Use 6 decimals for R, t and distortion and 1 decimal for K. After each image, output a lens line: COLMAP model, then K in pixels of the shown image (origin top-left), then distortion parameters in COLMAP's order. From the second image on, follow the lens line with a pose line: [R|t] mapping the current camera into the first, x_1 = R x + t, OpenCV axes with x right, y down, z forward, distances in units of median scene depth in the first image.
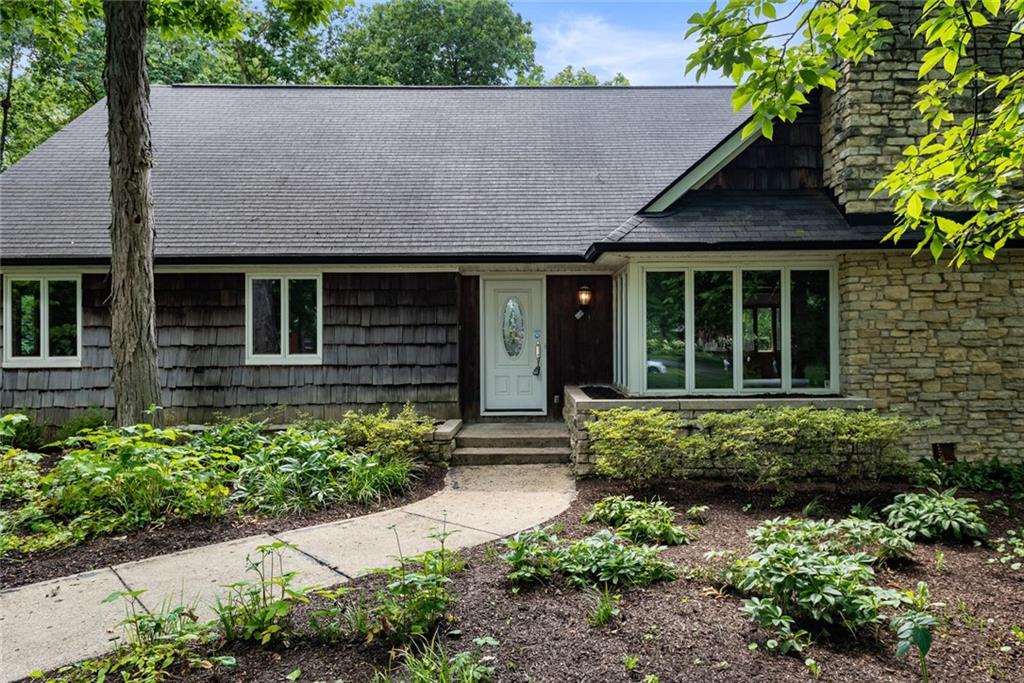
lens RADIAL K [[659.6, 0, 514.5], [0, 659.6, 335.7], [0, 0, 1]] dist [-0.001985, -0.000459]
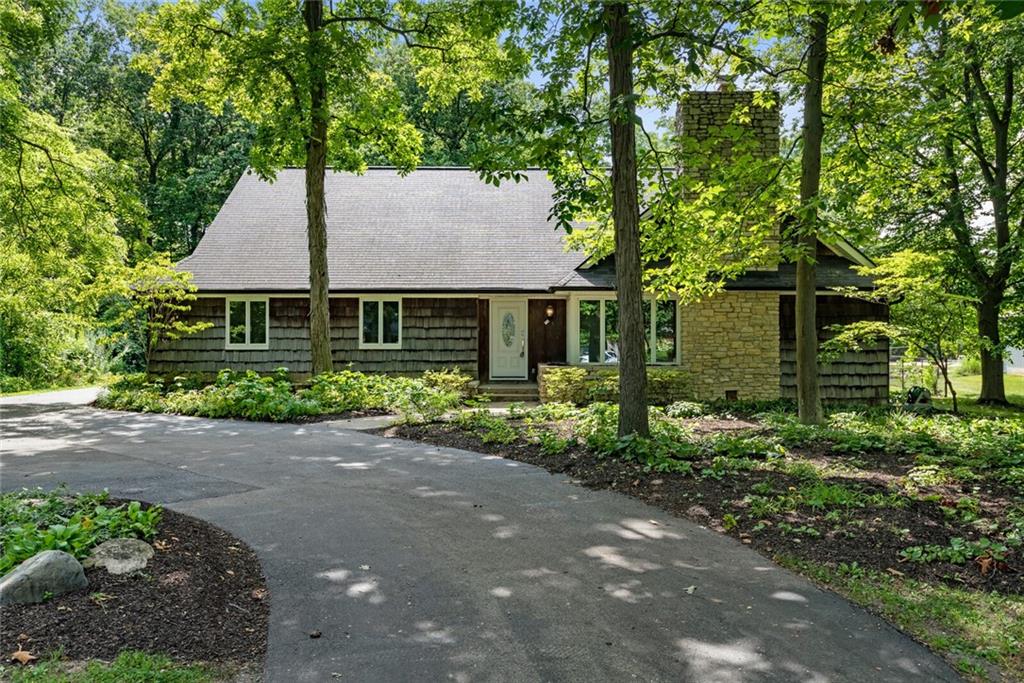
lens RADIAL K [[765.7, 0, 508.8], [0, 765.7, 341.2], [0, 0, 1]] dist [0.001490, 0.000455]
pose [[0.999976, 0.006426, 0.002627, -0.006975], [-0.006441, 0.999963, 0.005645, 0.008740], [-0.002591, -0.005662, 0.999981, -1.077985]]
